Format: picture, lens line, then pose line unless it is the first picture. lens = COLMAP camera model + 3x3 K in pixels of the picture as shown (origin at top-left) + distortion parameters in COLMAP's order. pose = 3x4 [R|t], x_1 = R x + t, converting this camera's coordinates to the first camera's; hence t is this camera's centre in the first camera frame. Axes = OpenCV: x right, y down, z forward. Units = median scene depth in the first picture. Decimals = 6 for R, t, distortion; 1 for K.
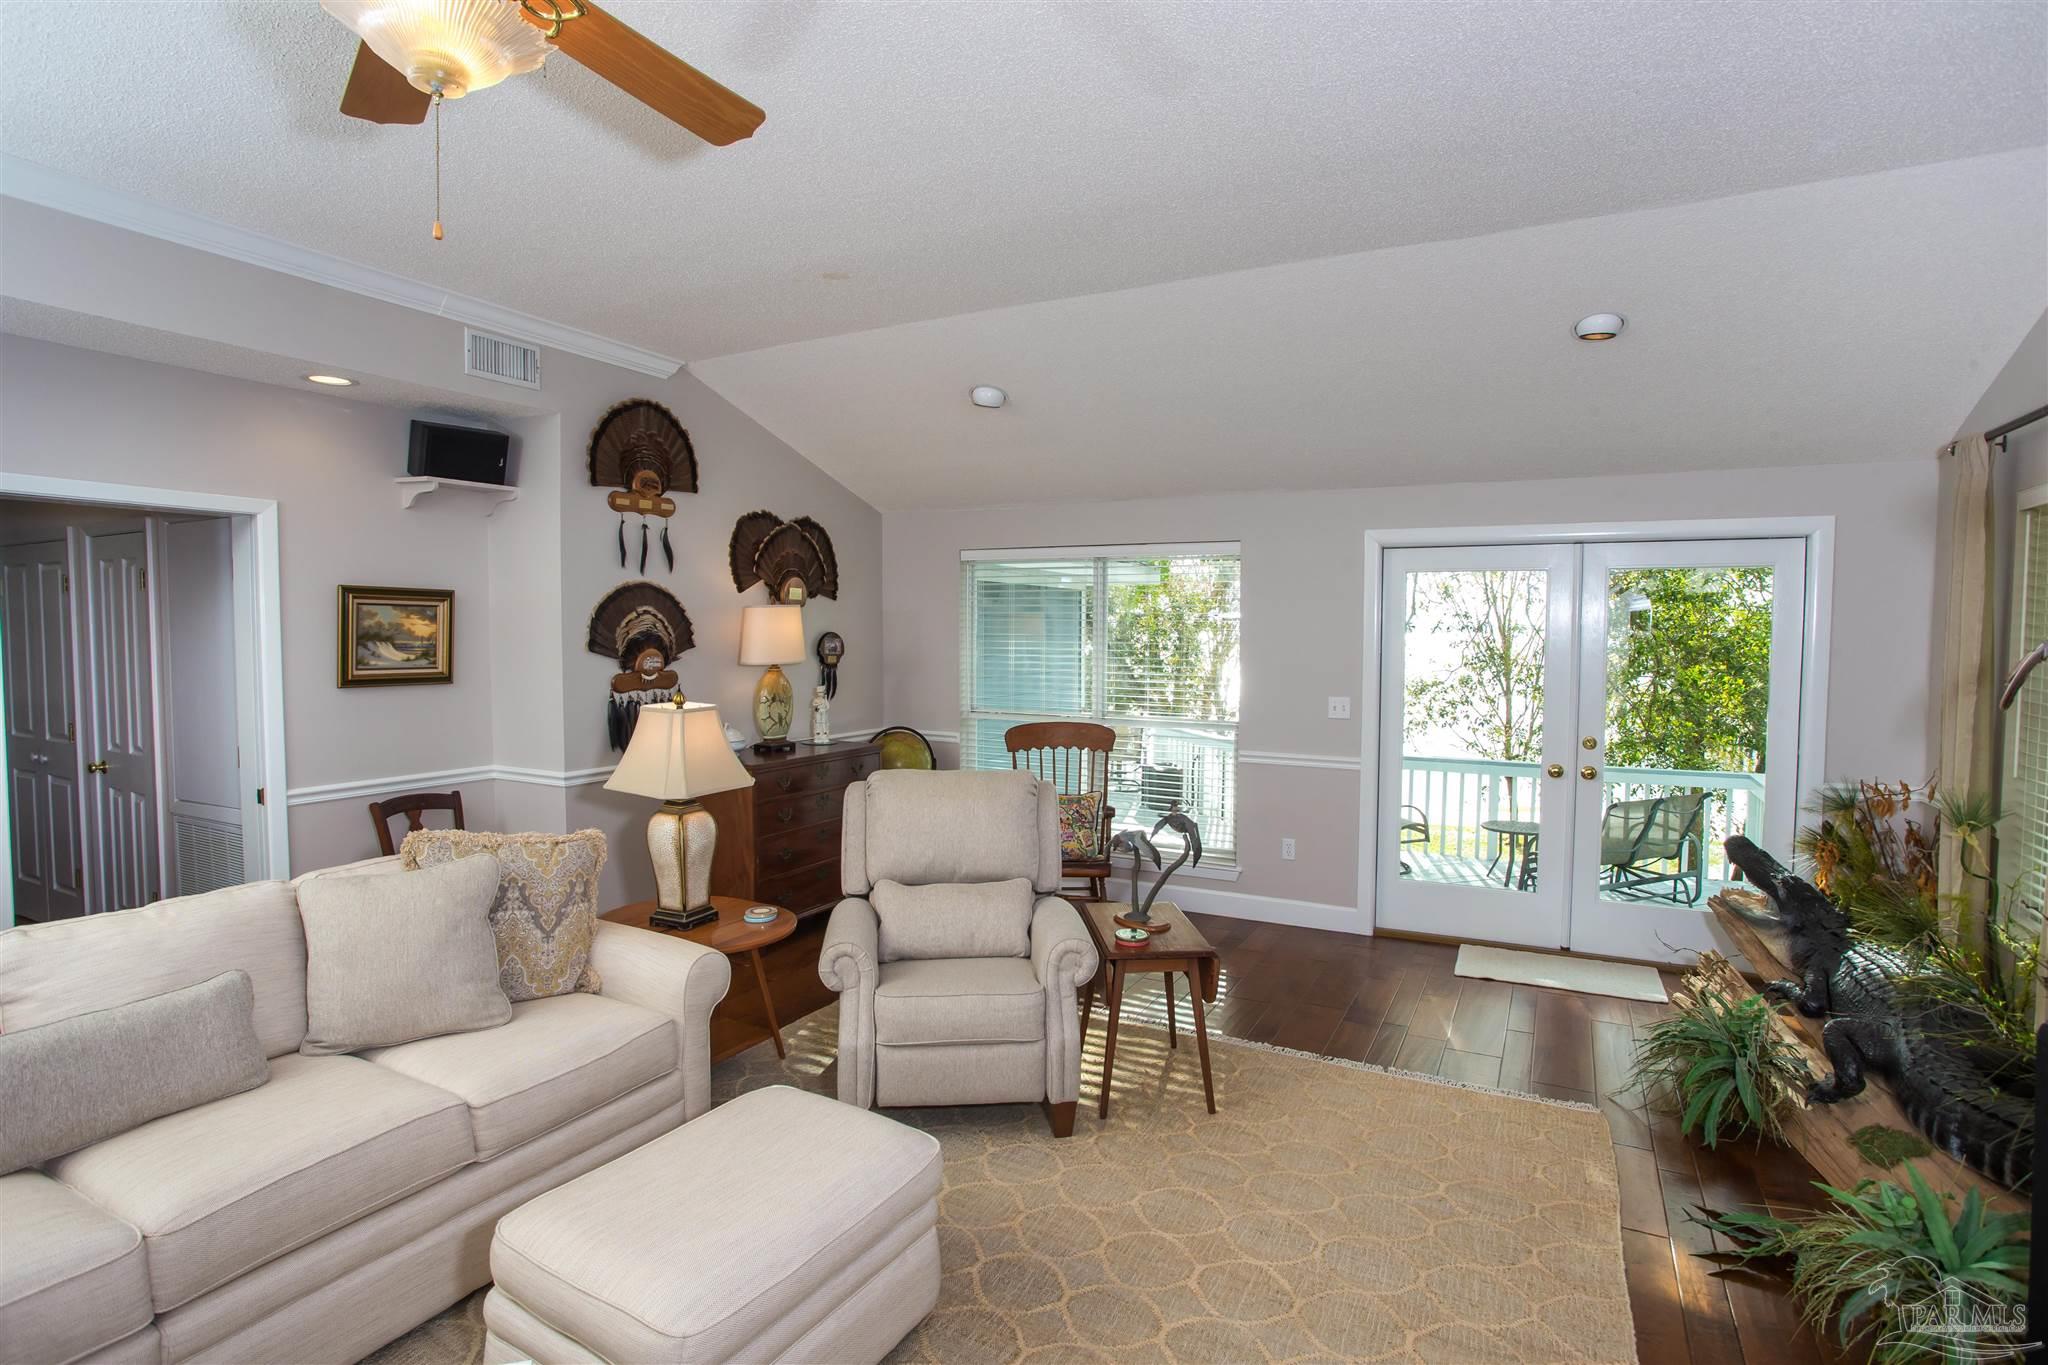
lens RADIAL K [[1044.2, 0, 1026.4], [0, 1044.2, 679.1], [0, 0, 1]] dist [-0.004872, -0.000084]
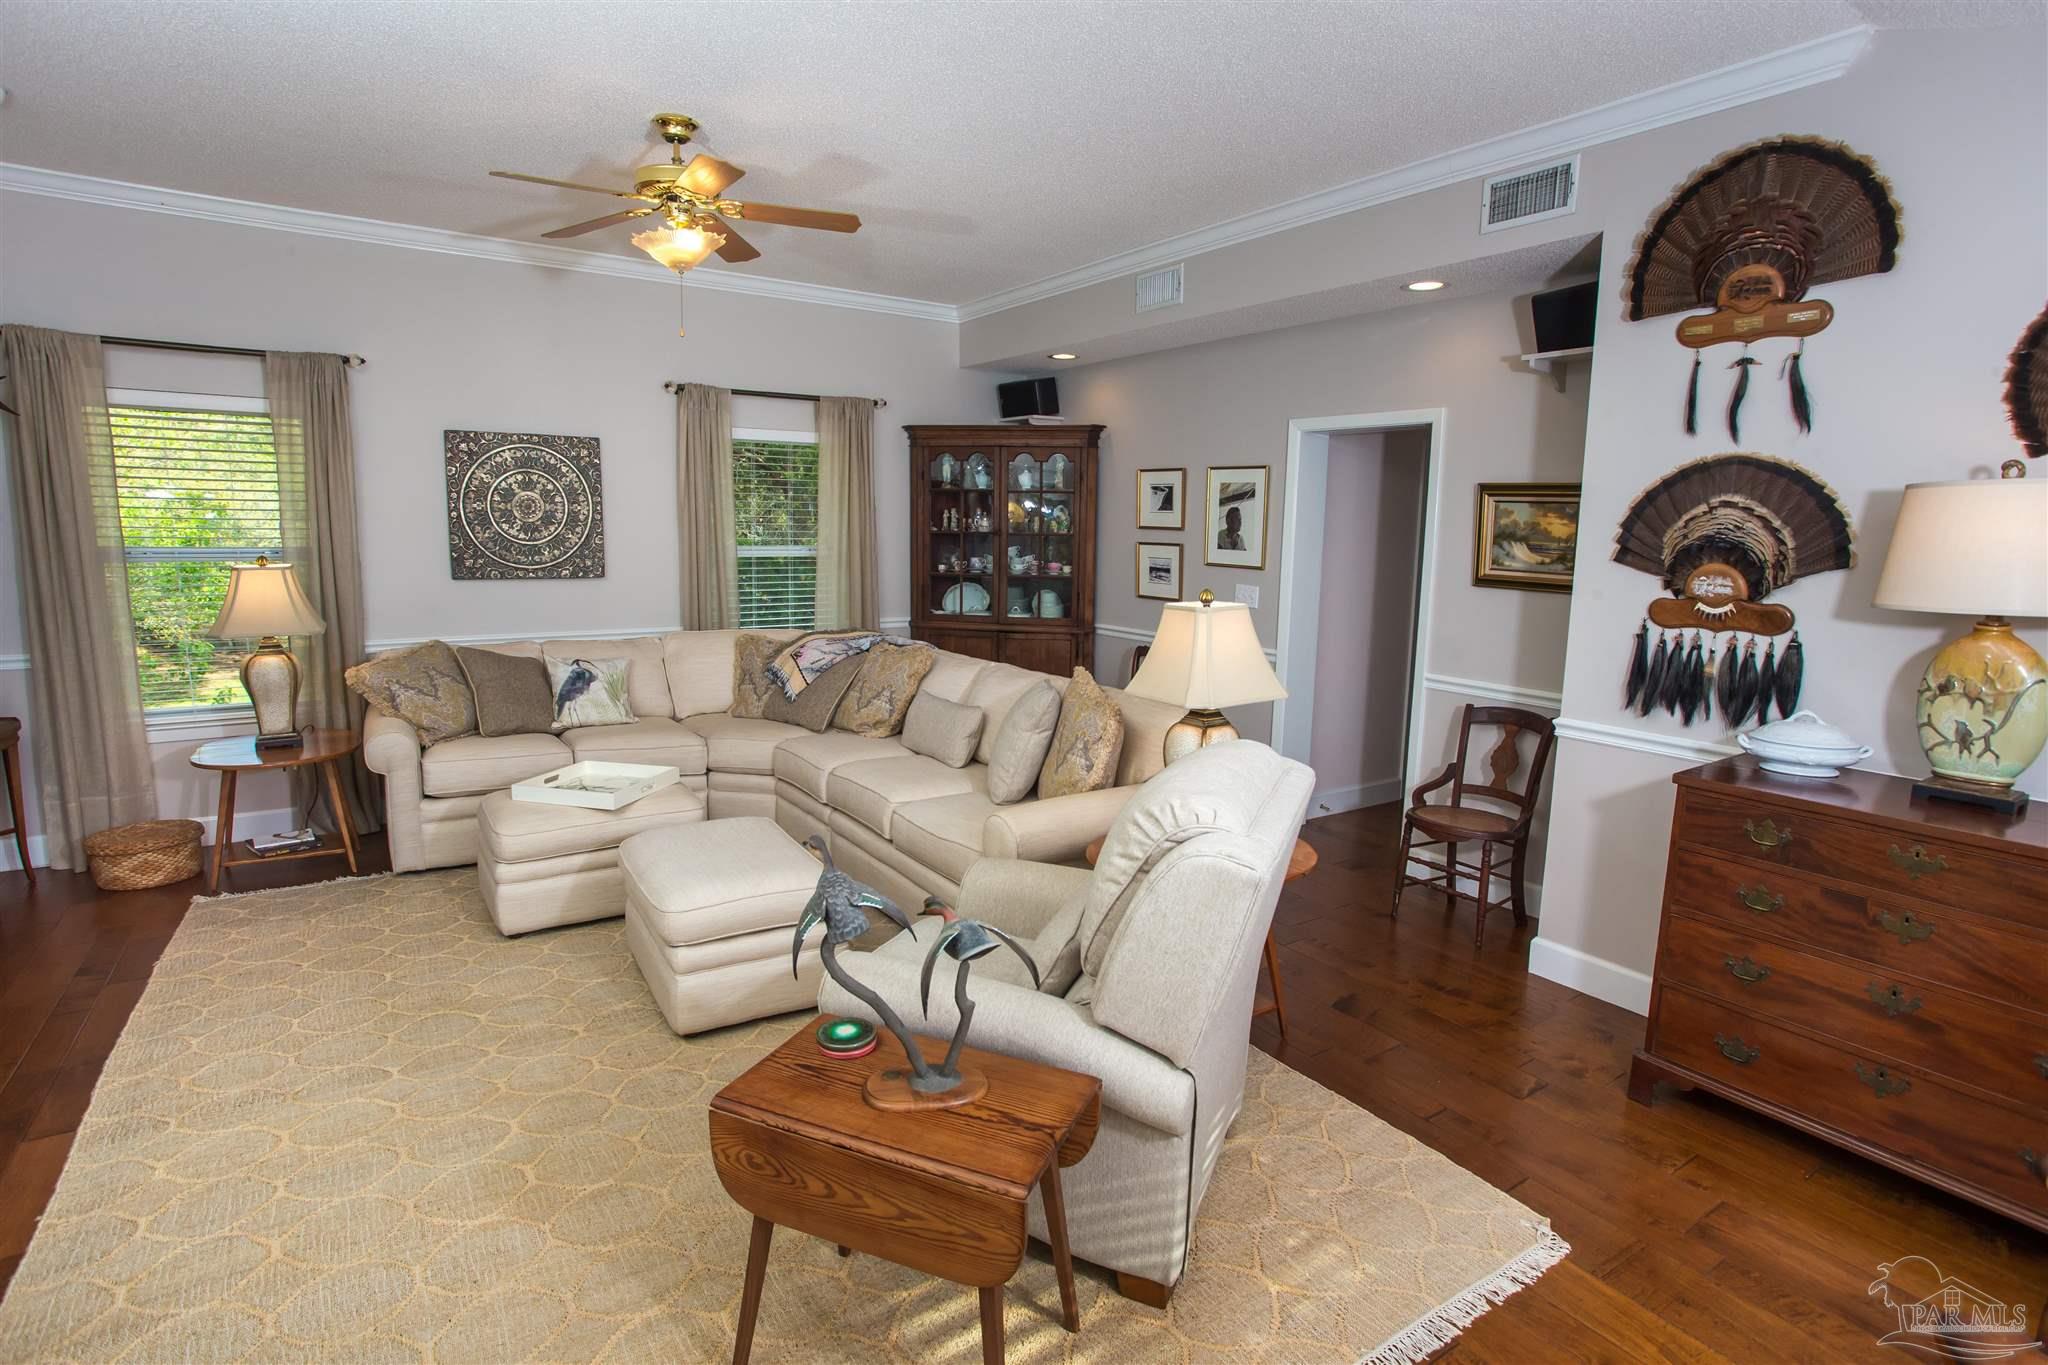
lens RADIAL K [[1044.2, 0, 1027.2], [0, 1044.2, 681.6], [0, 0, 1]] dist [-0.004872, -0.000084]
pose [[-0.463952, 0.122443, -0.877357, 0.388422], [-0.067168, 0.982688, 0.172662, -0.040160], [0.883310, 0.139037, -0.447696, 0.939267]]
